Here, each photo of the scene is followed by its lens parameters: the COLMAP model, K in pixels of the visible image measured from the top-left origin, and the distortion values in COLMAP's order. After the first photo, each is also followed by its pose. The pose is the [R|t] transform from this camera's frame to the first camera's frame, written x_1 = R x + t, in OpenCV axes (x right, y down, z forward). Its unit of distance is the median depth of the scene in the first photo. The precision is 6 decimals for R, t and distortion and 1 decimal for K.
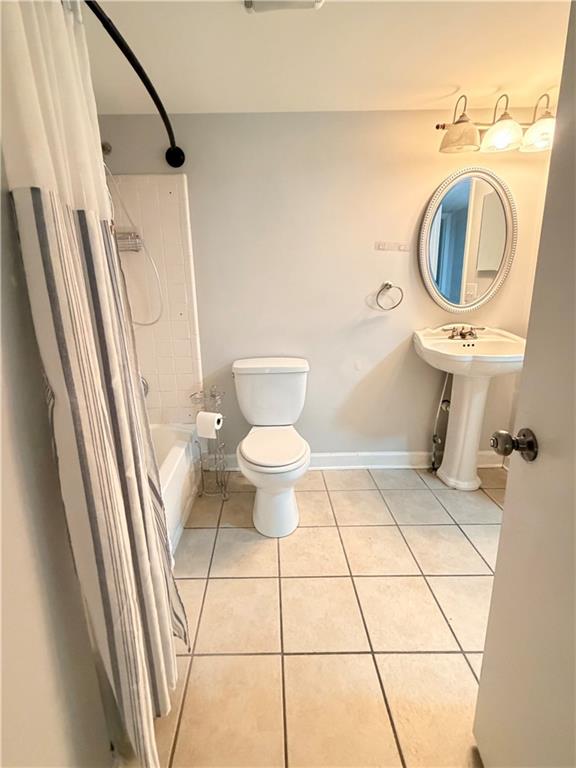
lens RADIAL K [[337.6, 0, 285.8], [0, 337.6, 351.4], [0, 0, 1]] dist [-0.001583, -0.000187]
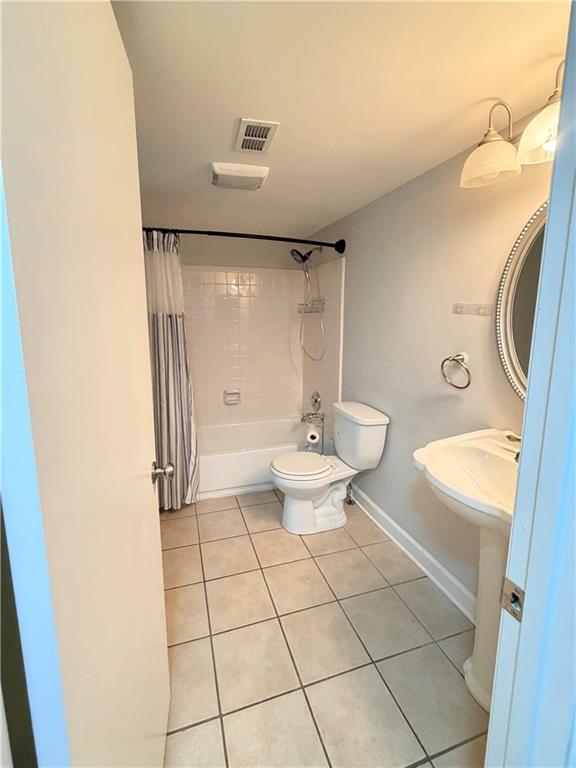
lens RADIAL K [[342.2, 0, 288.0], [0, 342.2, 370.0], [0, 0, 1]] dist [0.000162, 0.000063]
pose [[0.305132, 0.173814, -0.936314, 0.948328], [-0.226032, 0.968325, 0.106096, -0.164940], [0.925097, 0.179263, 0.334754, 0.375693]]
